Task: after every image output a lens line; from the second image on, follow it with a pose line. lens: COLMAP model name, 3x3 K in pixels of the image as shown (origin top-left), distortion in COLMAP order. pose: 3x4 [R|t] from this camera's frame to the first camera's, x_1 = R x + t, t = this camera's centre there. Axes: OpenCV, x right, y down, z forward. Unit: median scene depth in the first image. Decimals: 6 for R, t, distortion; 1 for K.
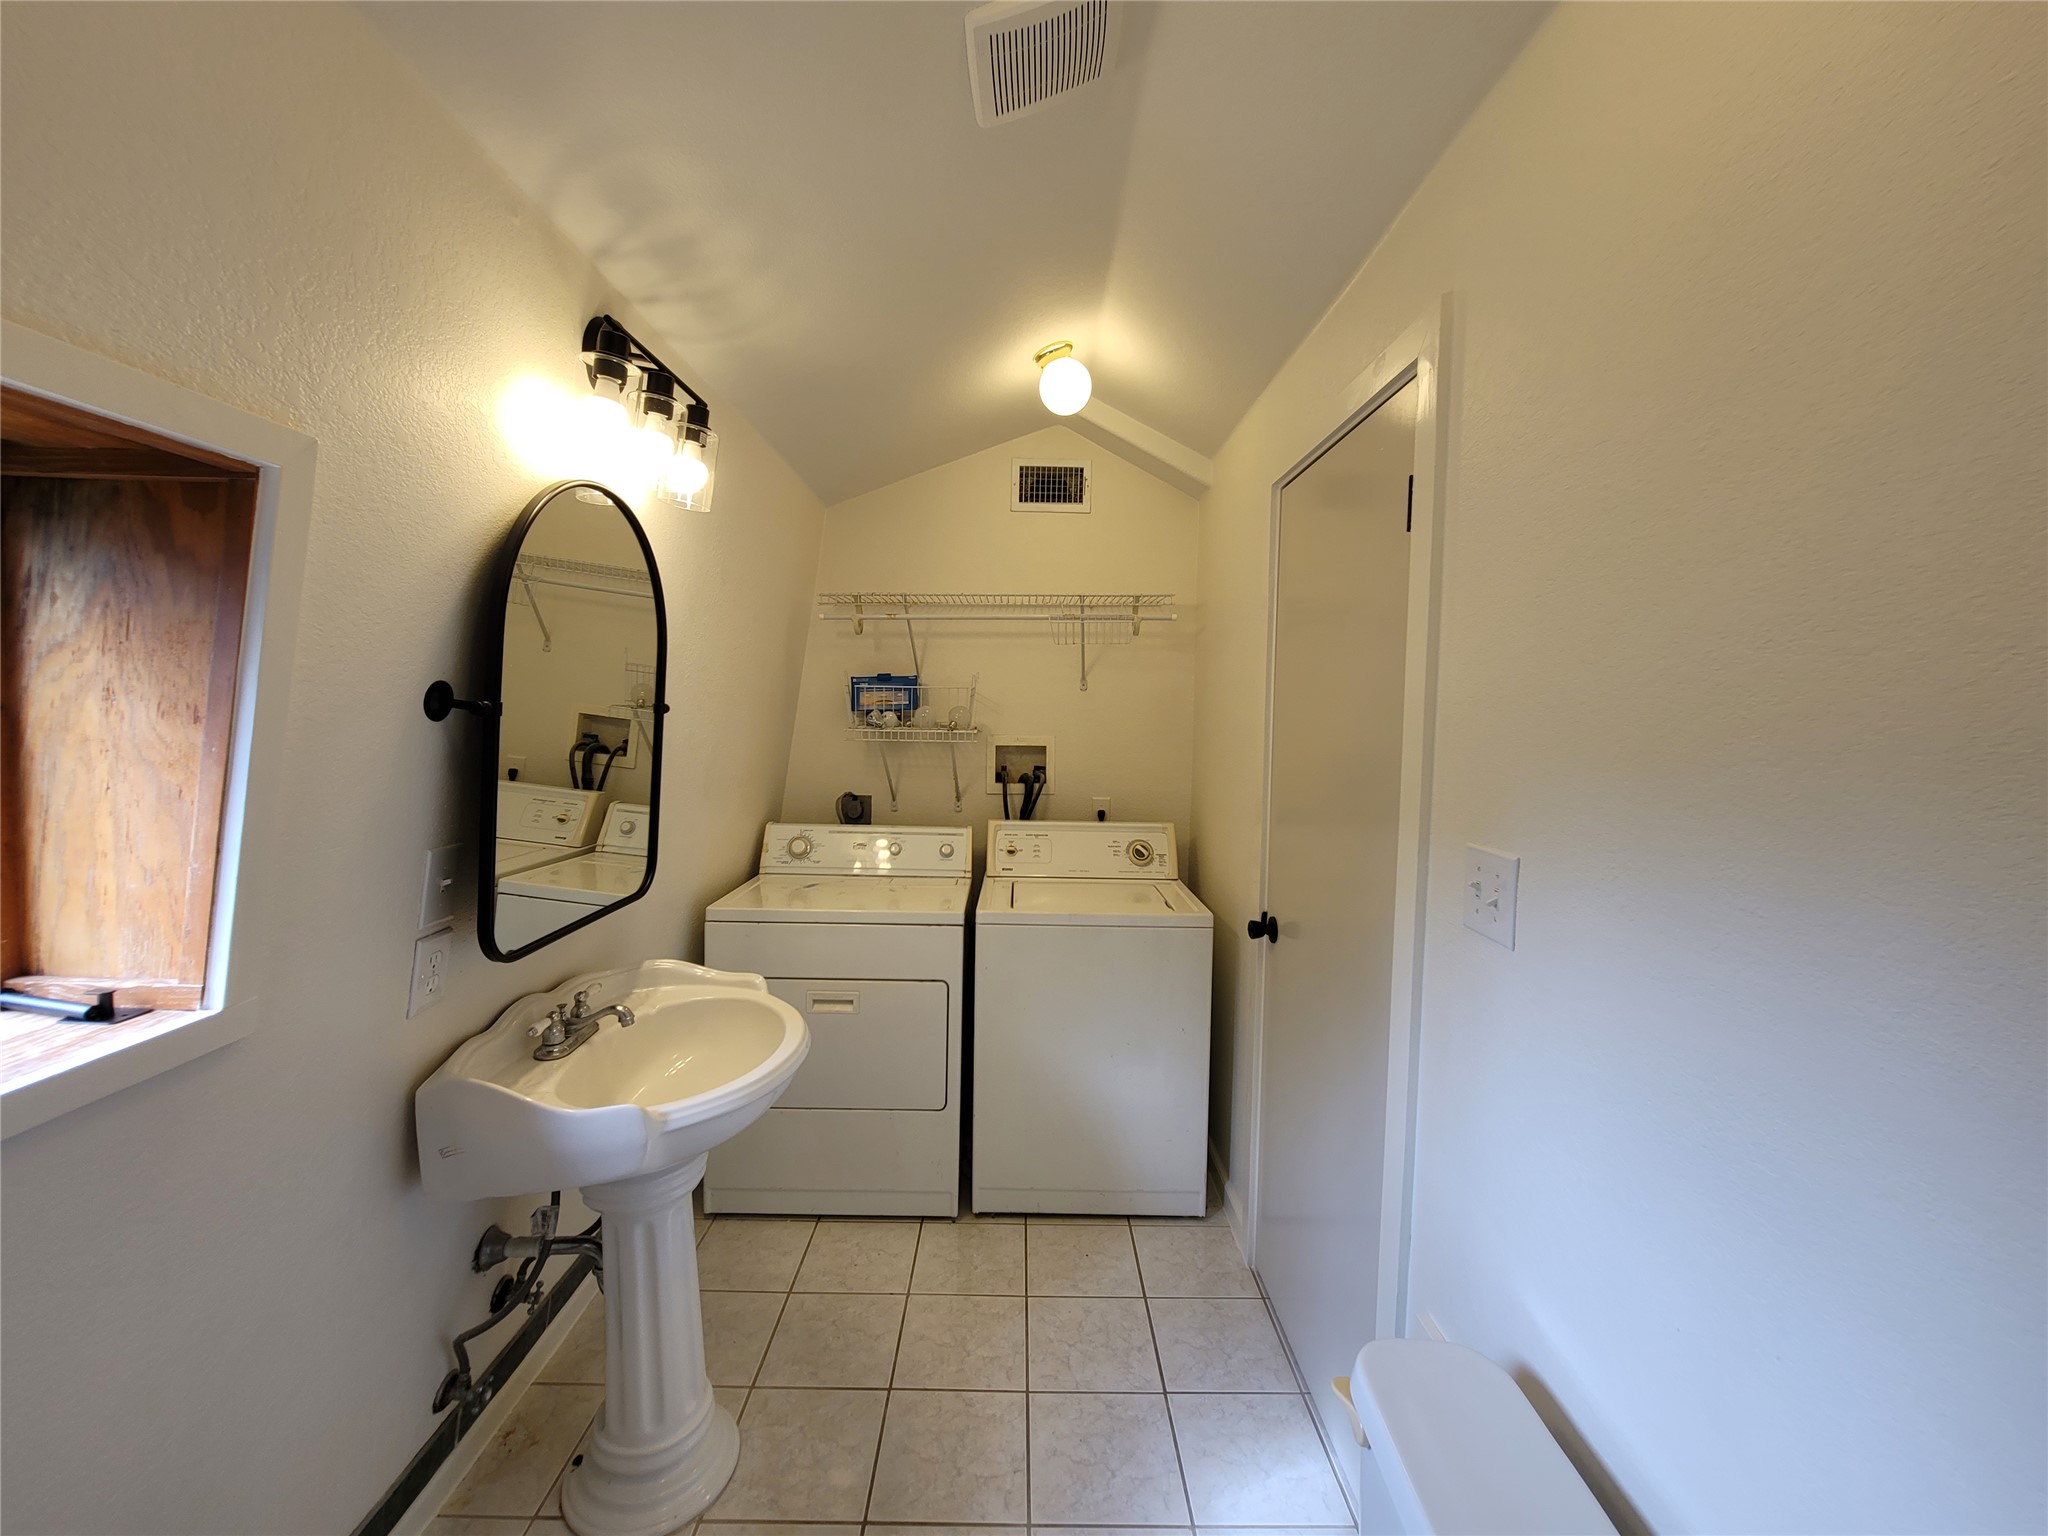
lens RADIAL K [[841.8, 0, 1022.0], [0, 841.8, 755.8], [0, 0, 1]] dist [-0.001553, -0.001007]
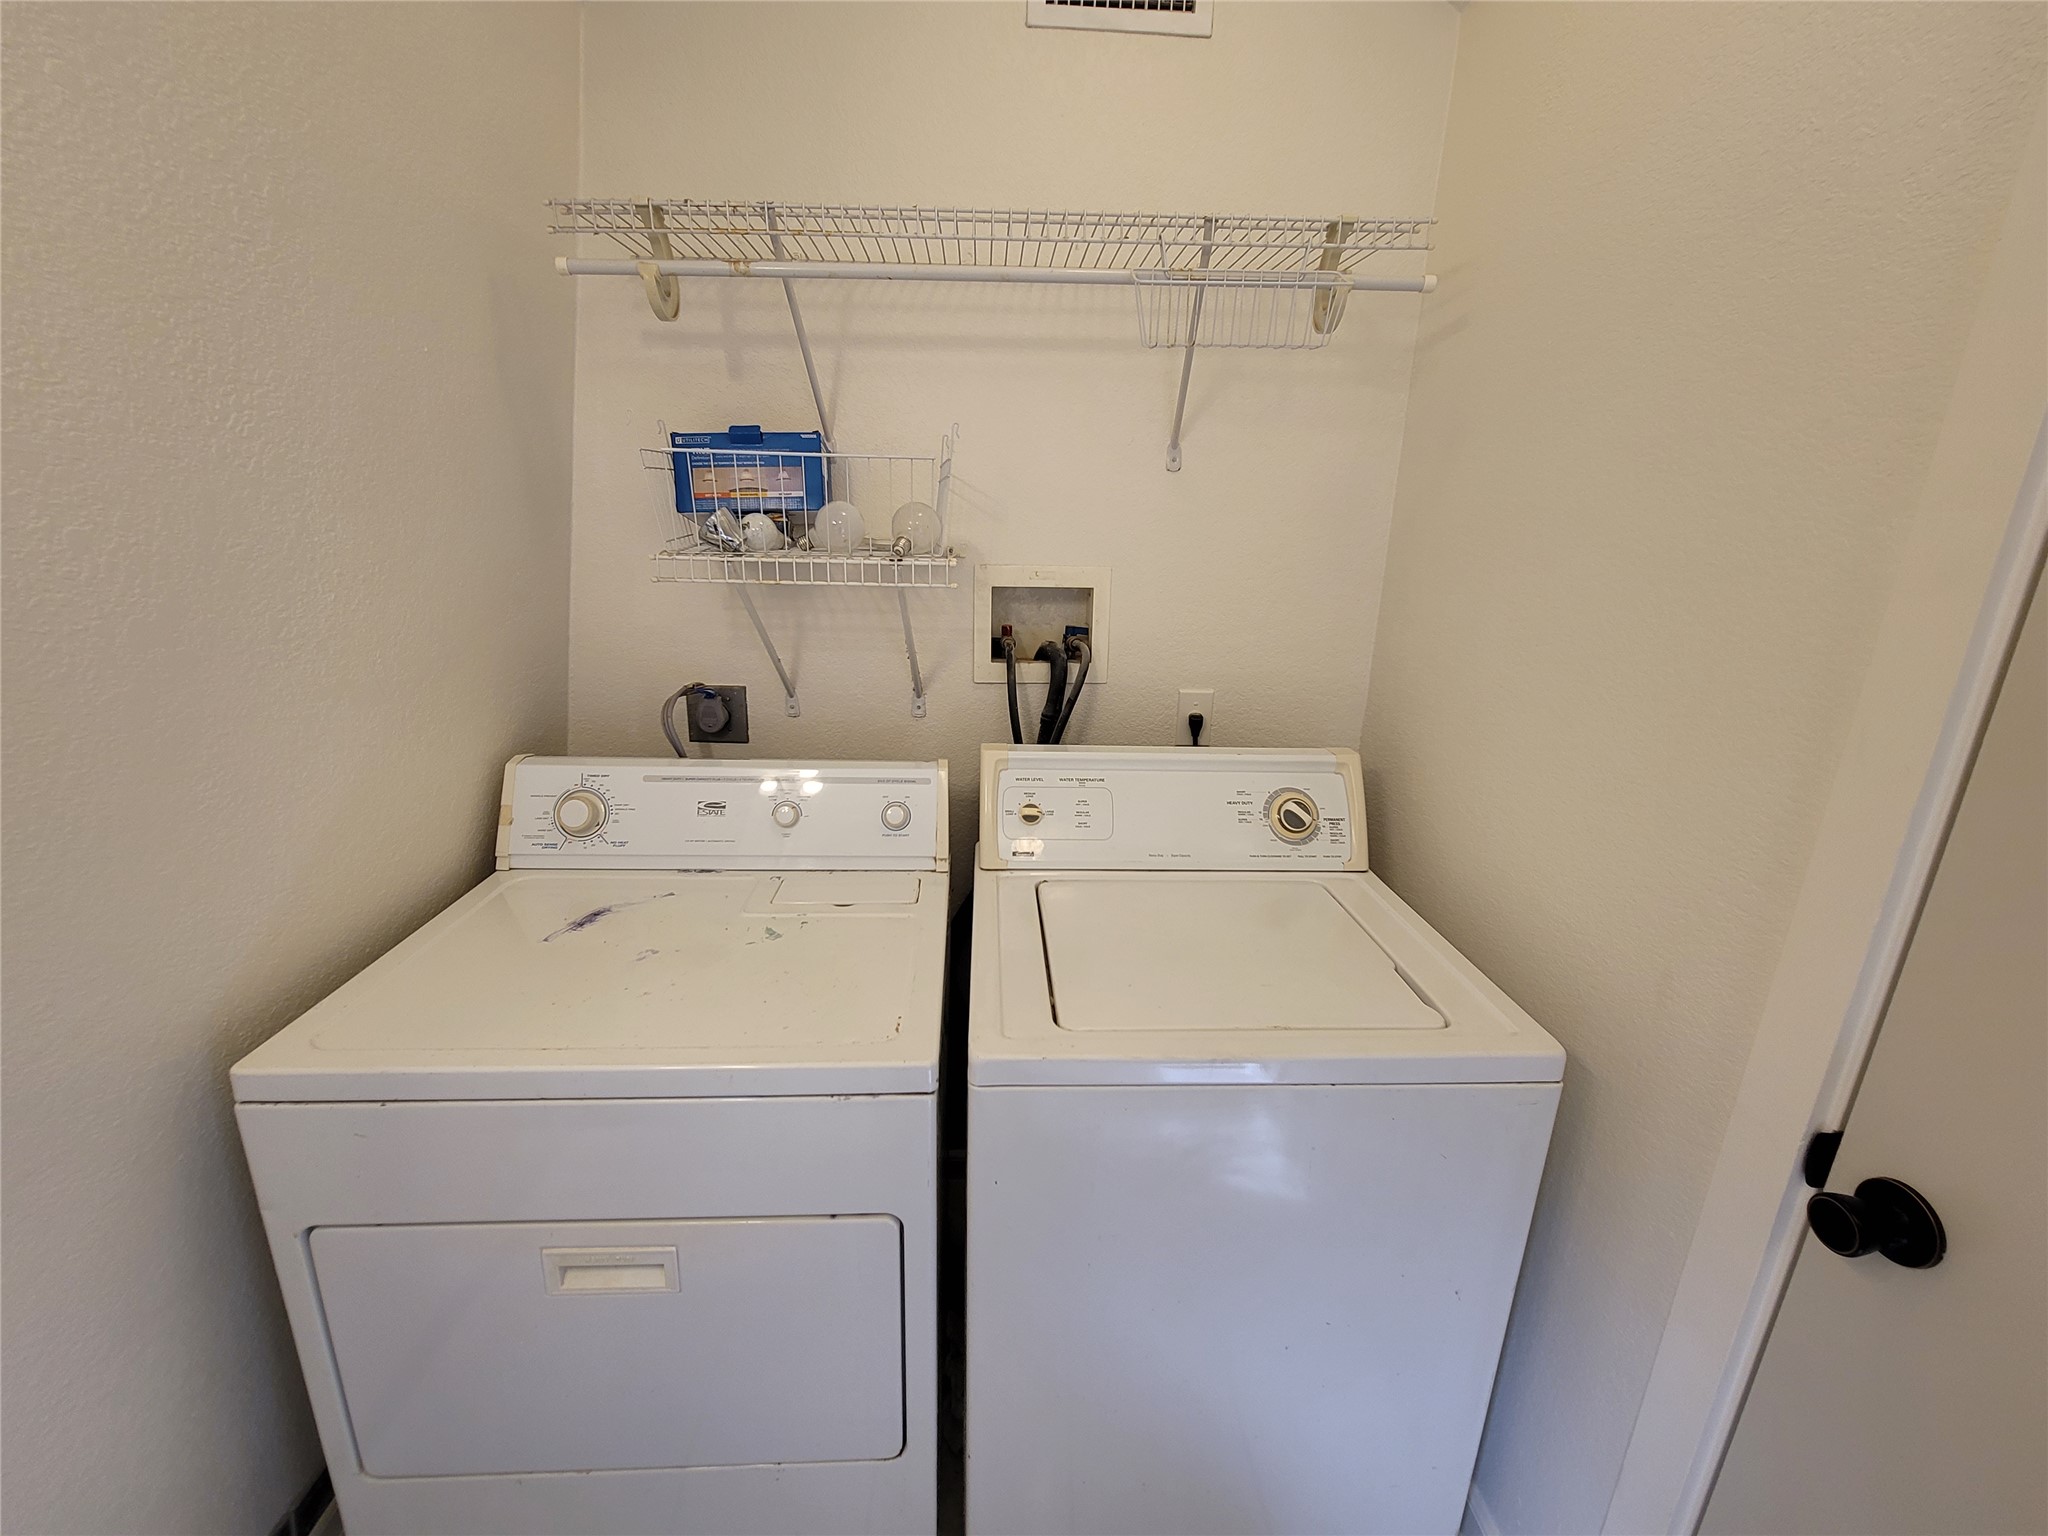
lens RADIAL K [[841.8, 0, 1022.0], [0, 841.8, 755.8], [0, 0, 1]] dist [-0.001553, -0.001007]
pose [[0.999156, -0.005449, 0.040706, -0.036555], [-0.003855, 0.974340, 0.225049, -0.028576], [-0.040888, -0.225016, 0.973497, 0.529733]]
